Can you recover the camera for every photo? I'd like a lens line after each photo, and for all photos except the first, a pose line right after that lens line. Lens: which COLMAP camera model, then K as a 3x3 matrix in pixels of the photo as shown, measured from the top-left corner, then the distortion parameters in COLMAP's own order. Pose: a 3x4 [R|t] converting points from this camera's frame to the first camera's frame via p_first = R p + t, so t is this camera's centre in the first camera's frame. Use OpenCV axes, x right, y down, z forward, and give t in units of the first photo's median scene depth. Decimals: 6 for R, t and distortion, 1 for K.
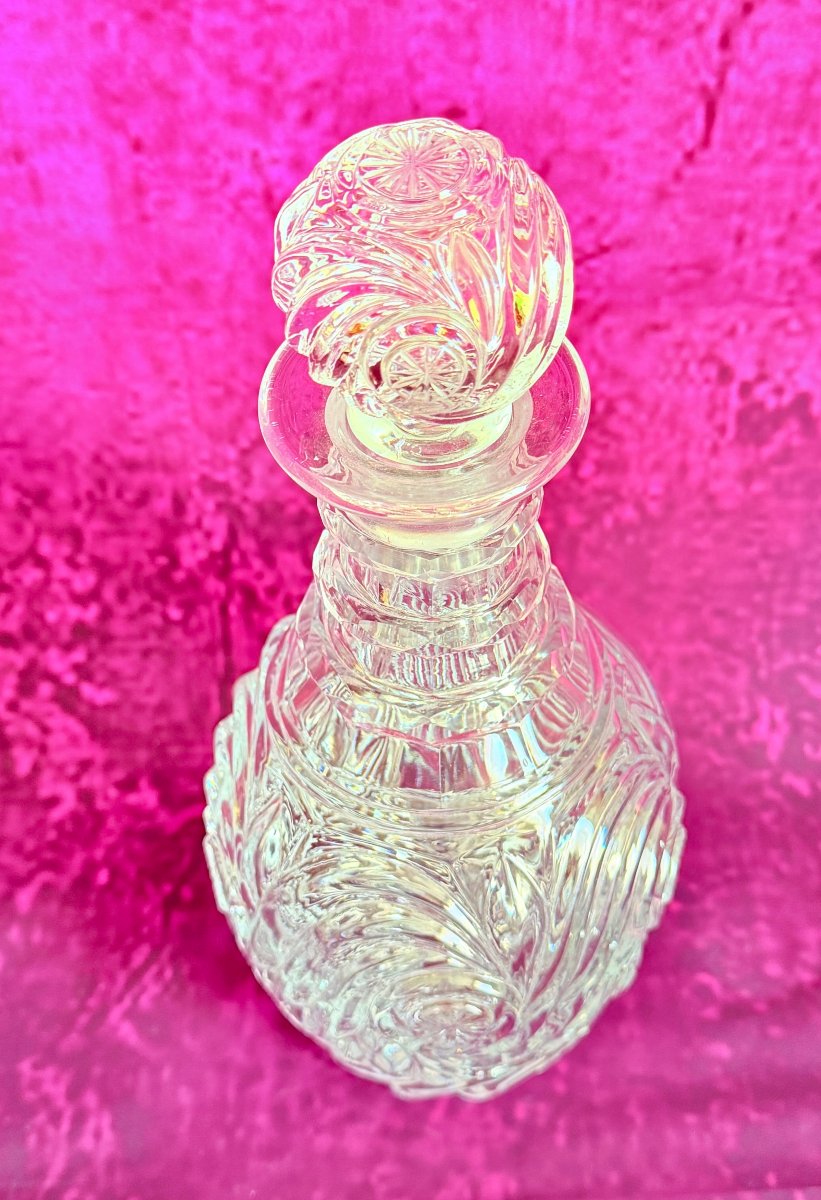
lens RADIAL K [[1437.5, 0, 455.6], [0, 1437.5, 577.7], [0, 0, 1]] dist [0.147967, -0.504297]
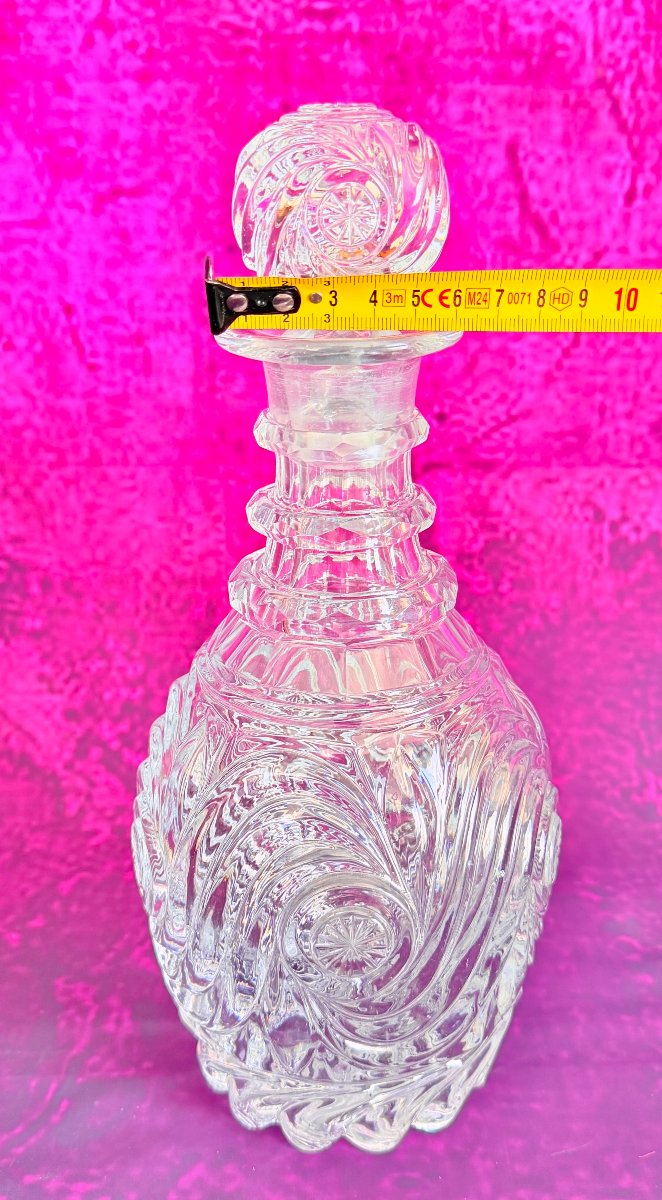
lens RADIAL K [[1156.6, 0, 345.4], [0, 1156.6, 596.7], [0, 0, 1]] dist [0.129872, -0.357011]
pose [[0.999891, 0.013235, -0.006510, -0.060111], [-0.014746, 0.887765, -0.460061, 0.485285], [-0.000309, 0.460107, 0.887863, 0.006375]]
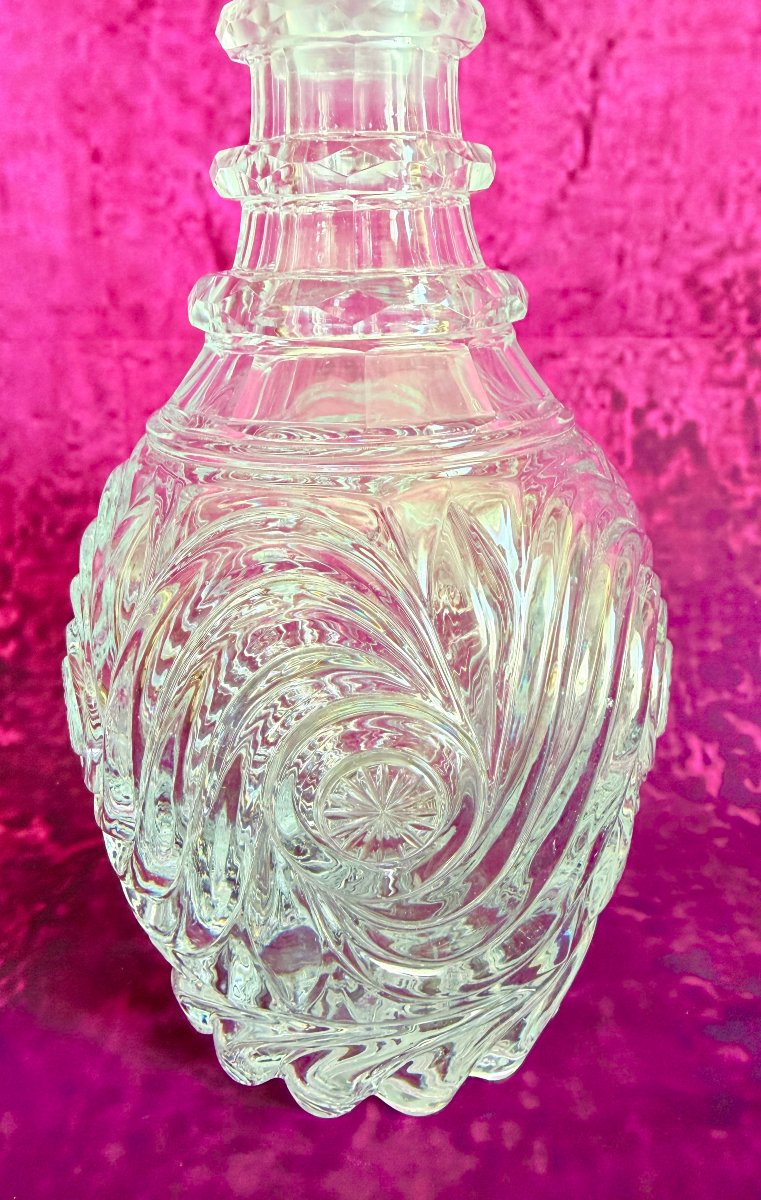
lens RADIAL K [[954.3, 0, 380.5], [0, 954.3, 600.0], [0, 0, 1]] dist [-0.013282, 0.001207]
pose [[0.999754, -0.008195, 0.020589, -0.010398], [0.016811, 0.885815, -0.463734, 0.336126], [-0.014438, 0.463967, 0.885735, 0.447244]]
